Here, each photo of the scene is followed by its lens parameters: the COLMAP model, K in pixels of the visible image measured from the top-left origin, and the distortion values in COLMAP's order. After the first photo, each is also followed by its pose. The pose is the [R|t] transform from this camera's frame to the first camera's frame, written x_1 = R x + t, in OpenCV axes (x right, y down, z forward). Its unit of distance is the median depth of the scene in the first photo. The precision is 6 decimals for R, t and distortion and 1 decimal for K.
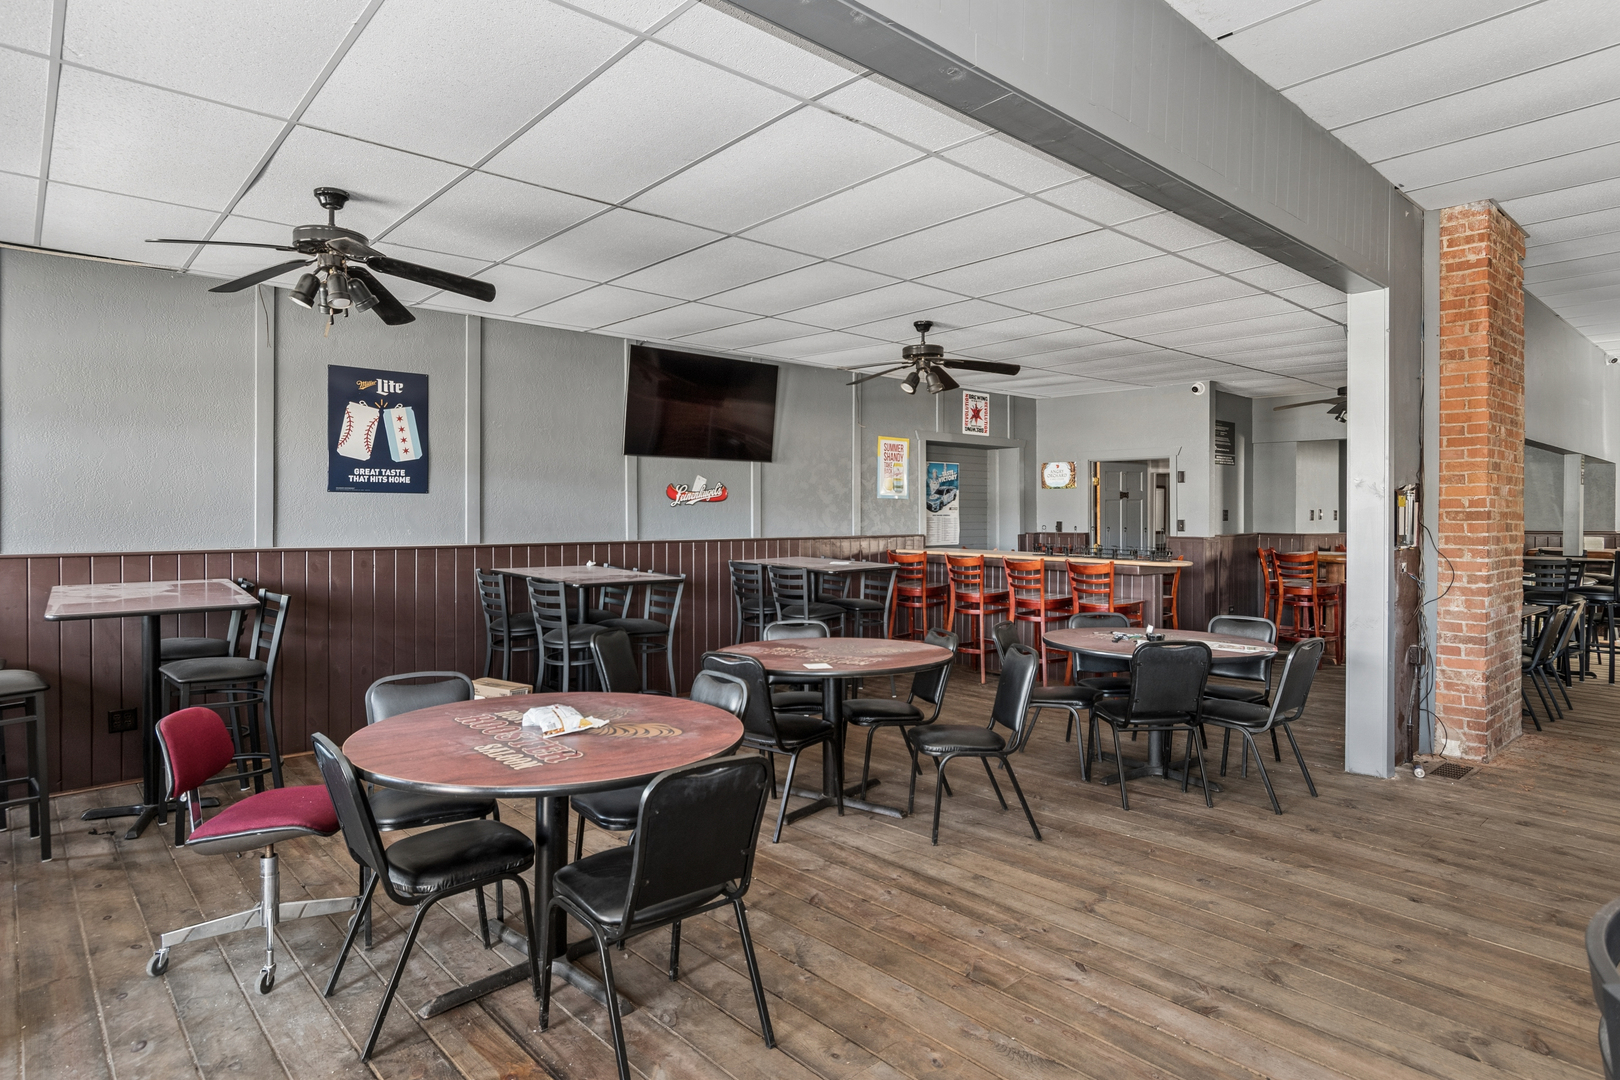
lens RADIAL K [[909.1, 0, 809.5], [0, 909.1, 529.6], [0, 0, 1]] dist [-0.004108, -0.003133]
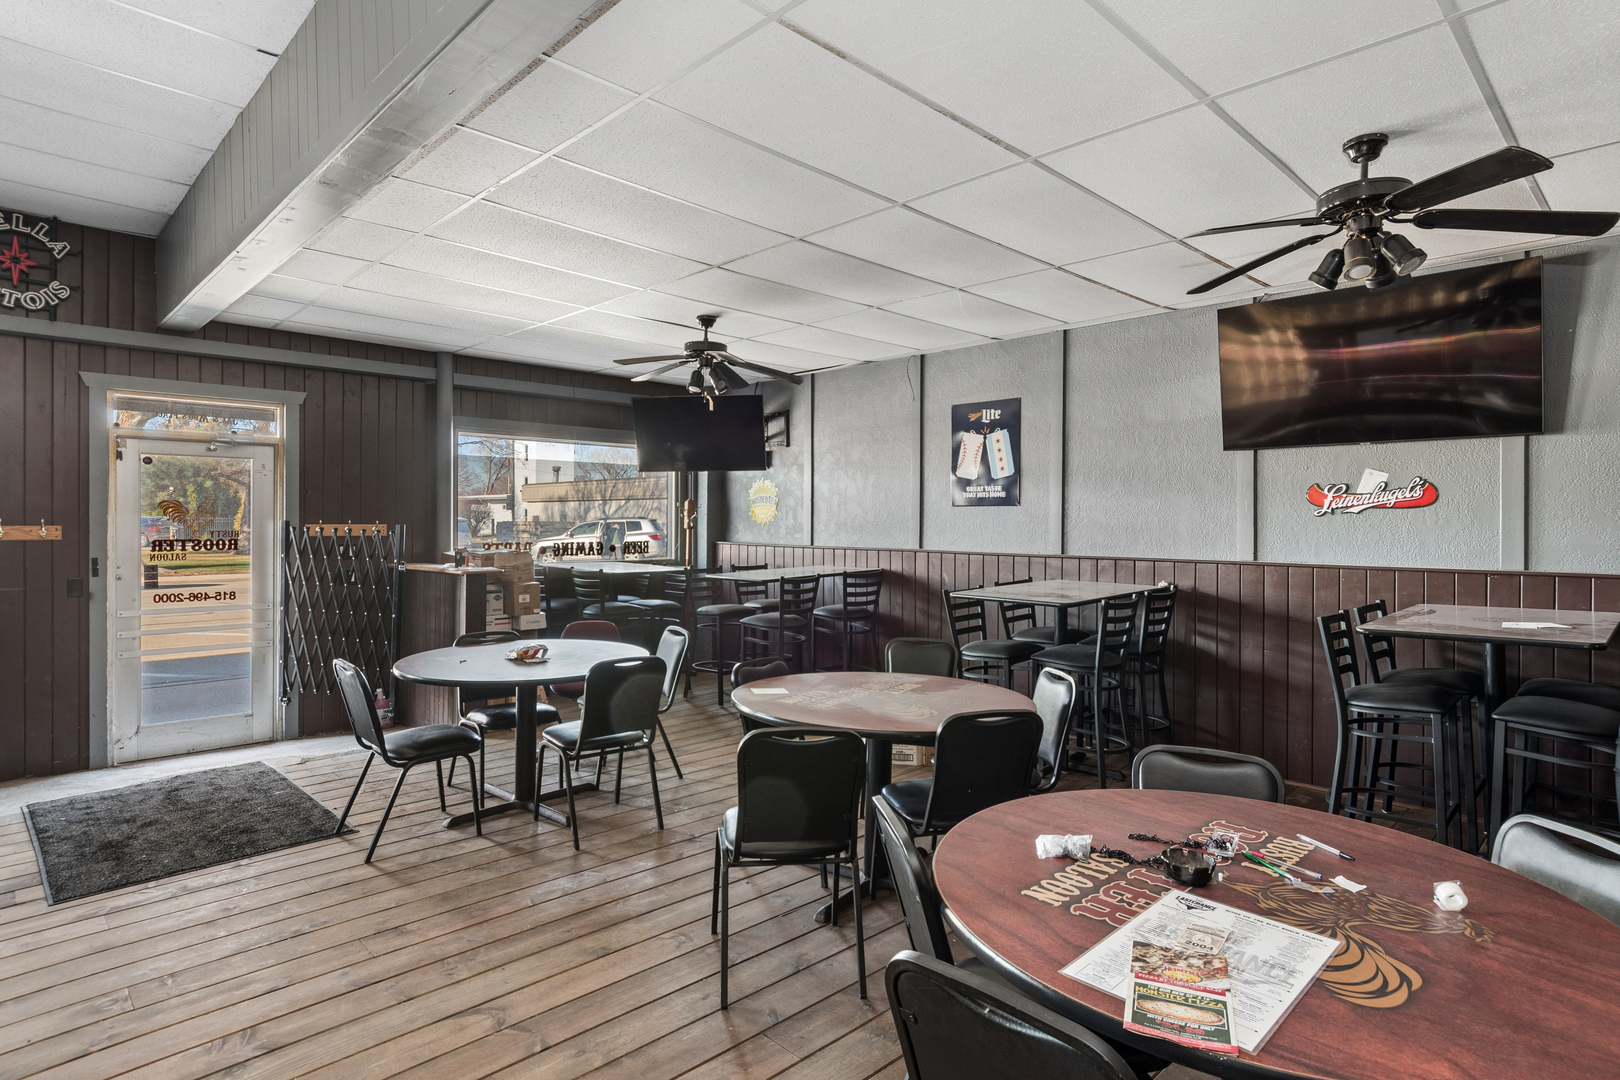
lens RADIAL K [[861.4, 0, 808.1], [0, 861.4, 526.4], [0, 0, 1]] dist [-0.002101, -0.000455]
pose [[0.044766, -0.000393, -0.998997, 0.618299], [-0.028037, 0.999606, -0.001650, -0.006344], [0.998604, 0.028083, 0.044738, 0.715027]]
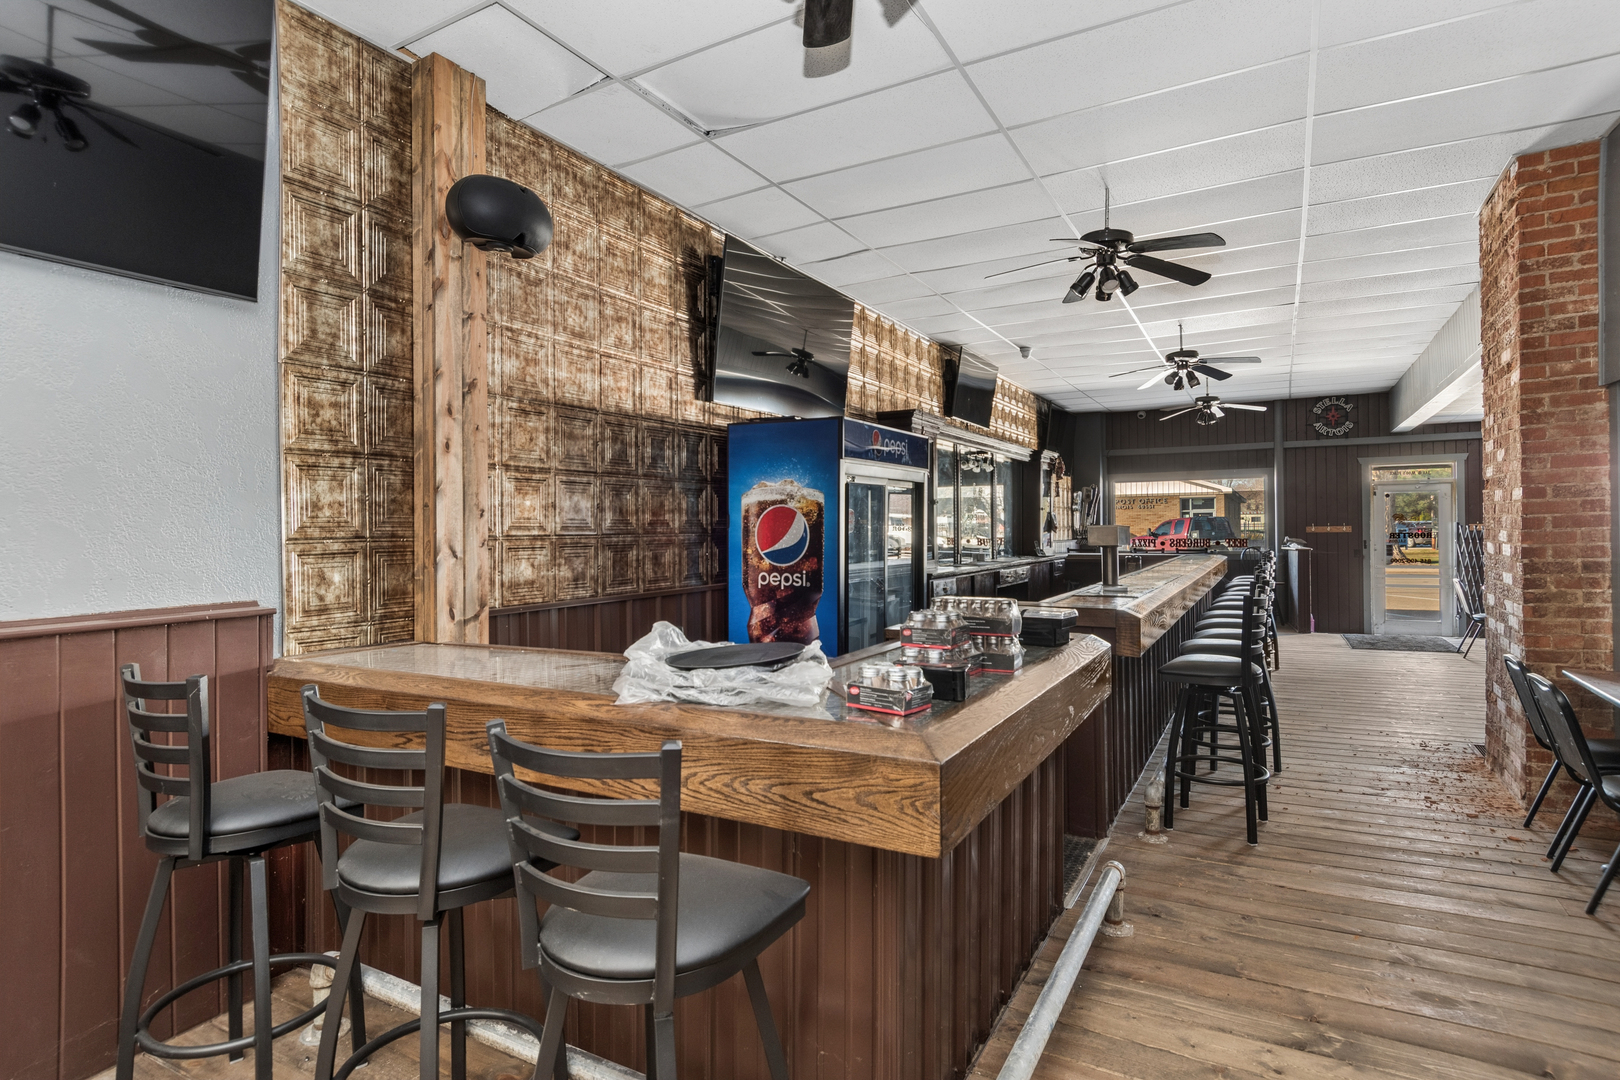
lens RADIAL K [[861.4, 0, 808.0], [0, 861.4, 529.3], [0, 0, 1]] dist [-0.002101, -0.000455]
pose [[-0.944946, 0.003933, -0.327202, 1.130942], [-0.002840, 0.999792, 0.020220, -0.011936], [0.327213, 0.020036, -0.944738, 1.128020]]
